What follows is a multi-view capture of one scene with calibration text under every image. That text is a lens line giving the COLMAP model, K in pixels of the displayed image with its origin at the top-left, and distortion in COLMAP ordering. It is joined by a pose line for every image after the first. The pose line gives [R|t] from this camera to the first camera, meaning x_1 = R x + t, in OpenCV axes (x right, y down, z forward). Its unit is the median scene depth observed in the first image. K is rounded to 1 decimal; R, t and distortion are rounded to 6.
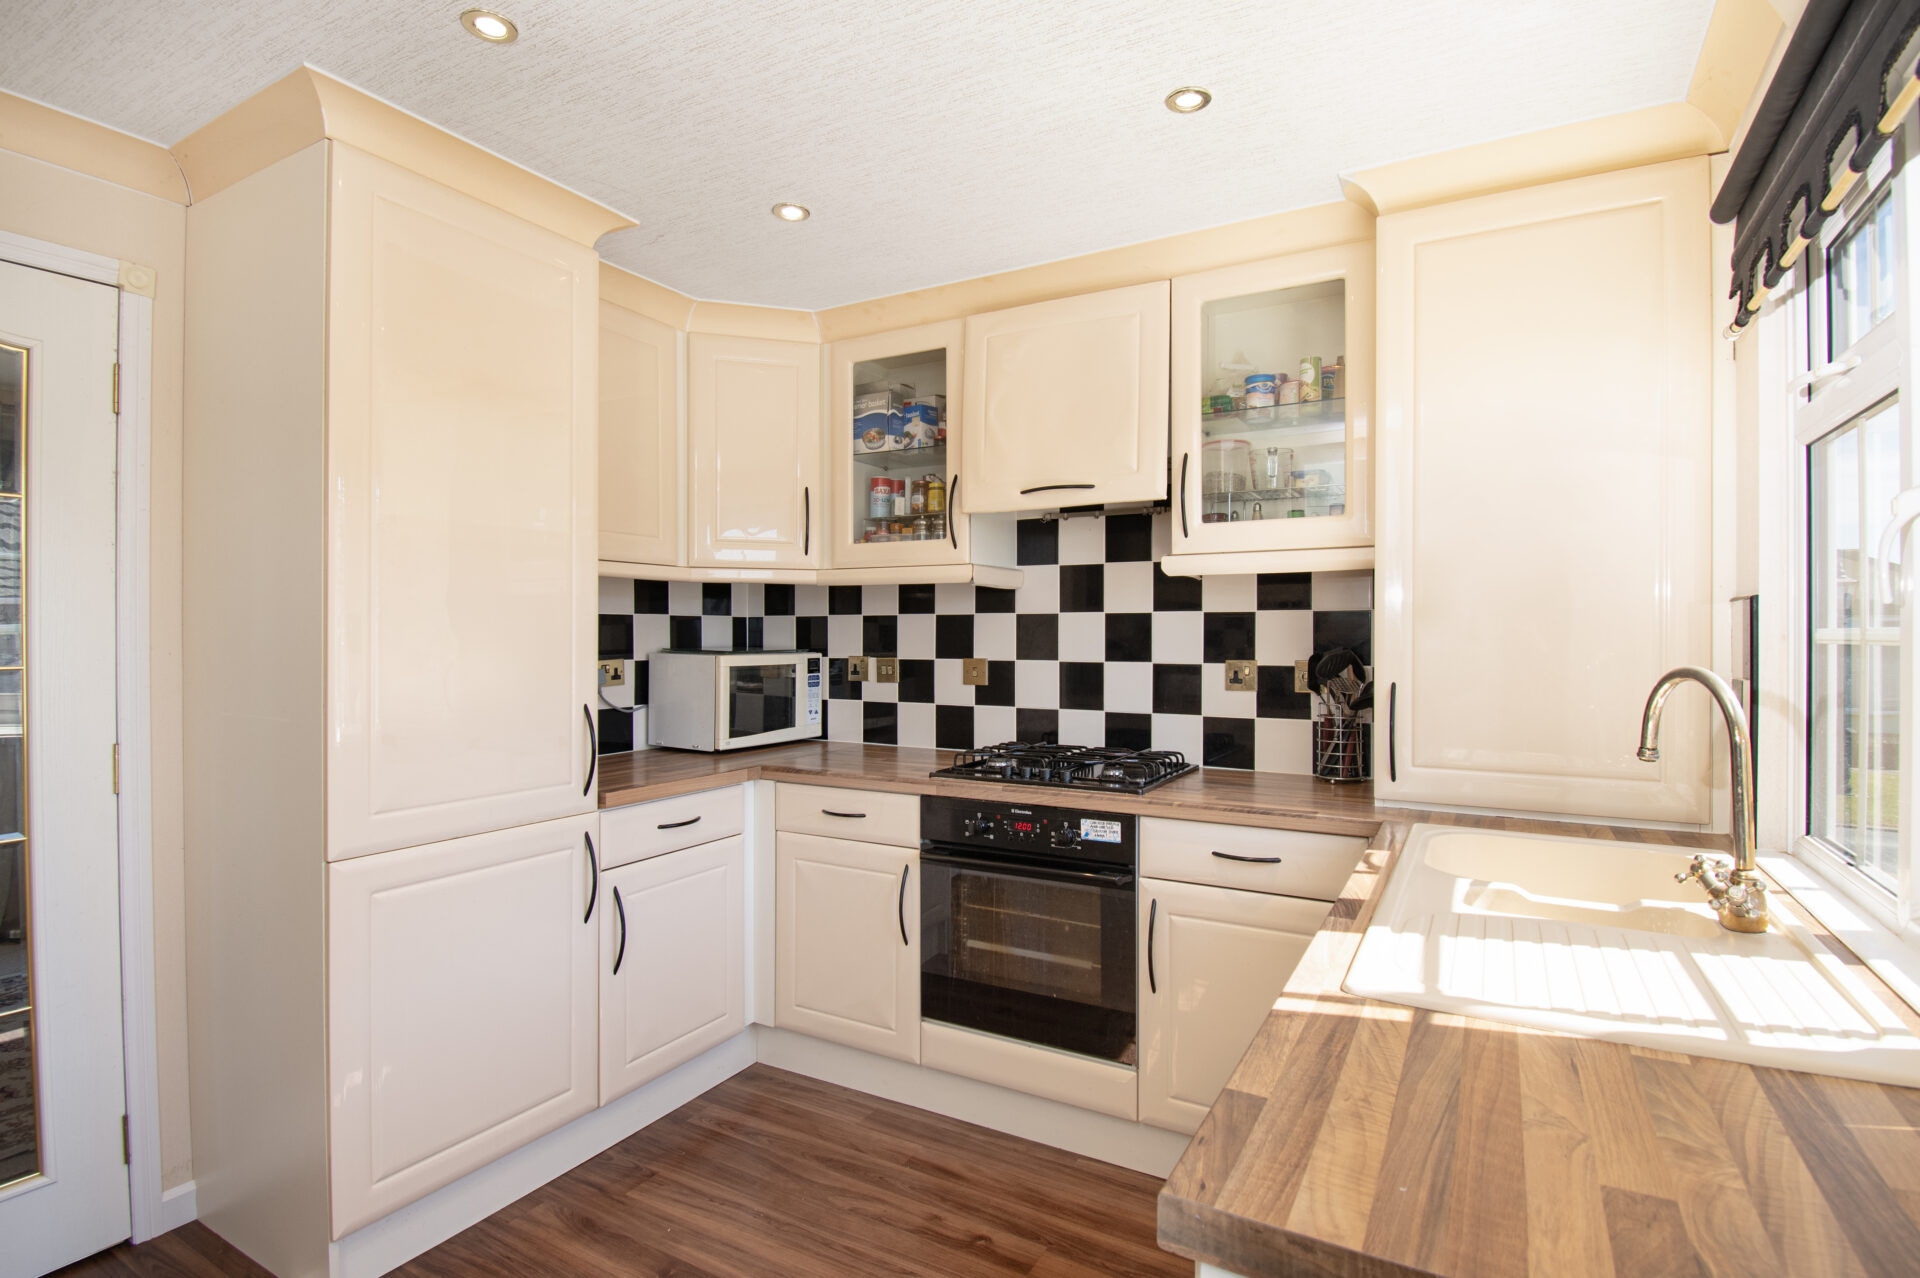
lens RADIAL K [[906.5, 0, 960.0], [0, 906.5, 639.0], [0, 0, 1]] dist [-0.002901, -0.000067]
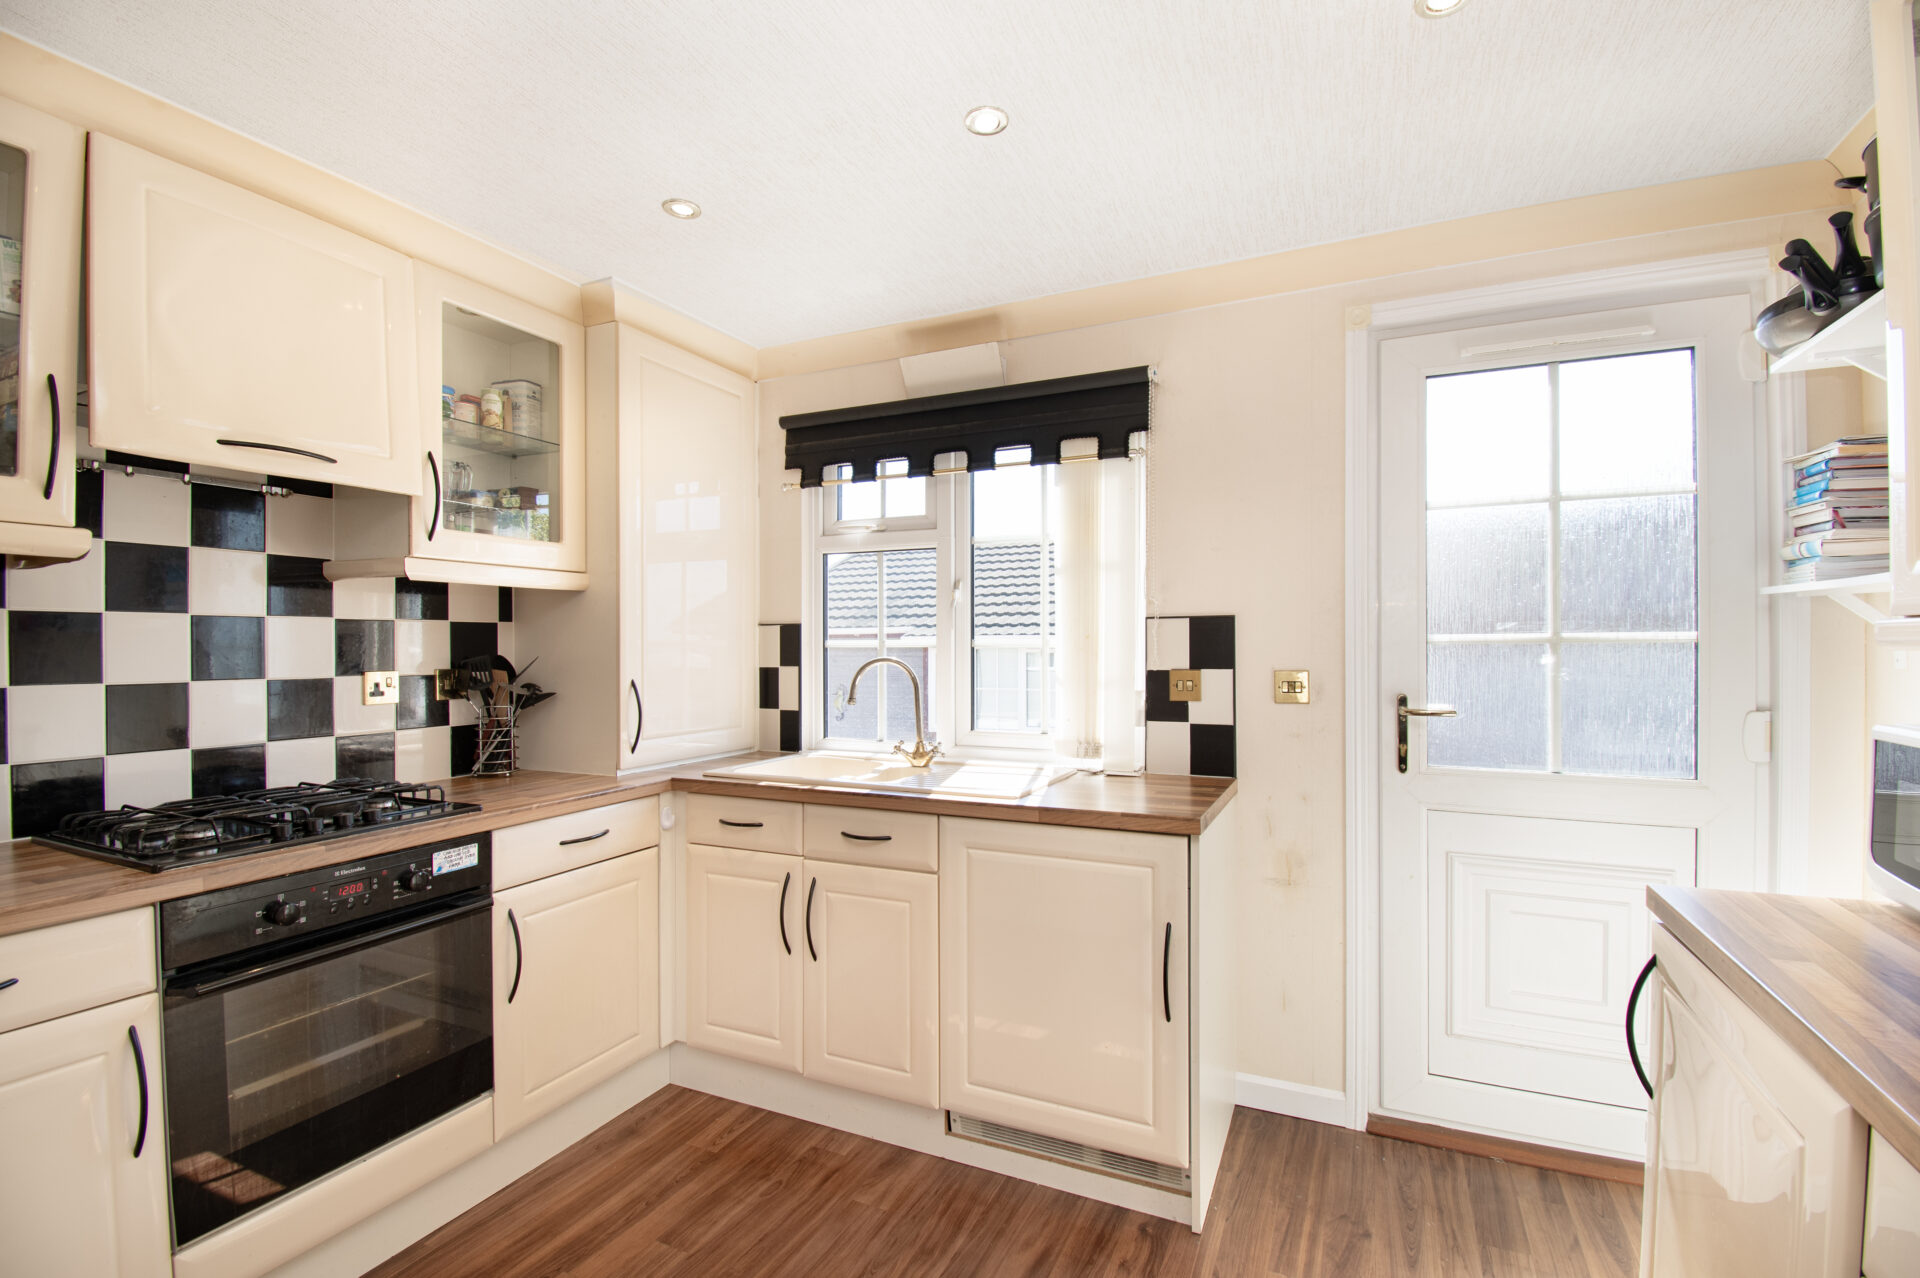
lens RADIAL K [[877.8, 0, 960.0], [0, 877.8, 639.0], [0, 0, 1]] dist [0.123958, -0.077831]
pose [[-0.059976, 0.005624, 0.998184, -0.765130], [-0.001114, 0.999983, -0.005701, -0.006239], [-0.998199, -0.001454, -0.059969, 0.527320]]
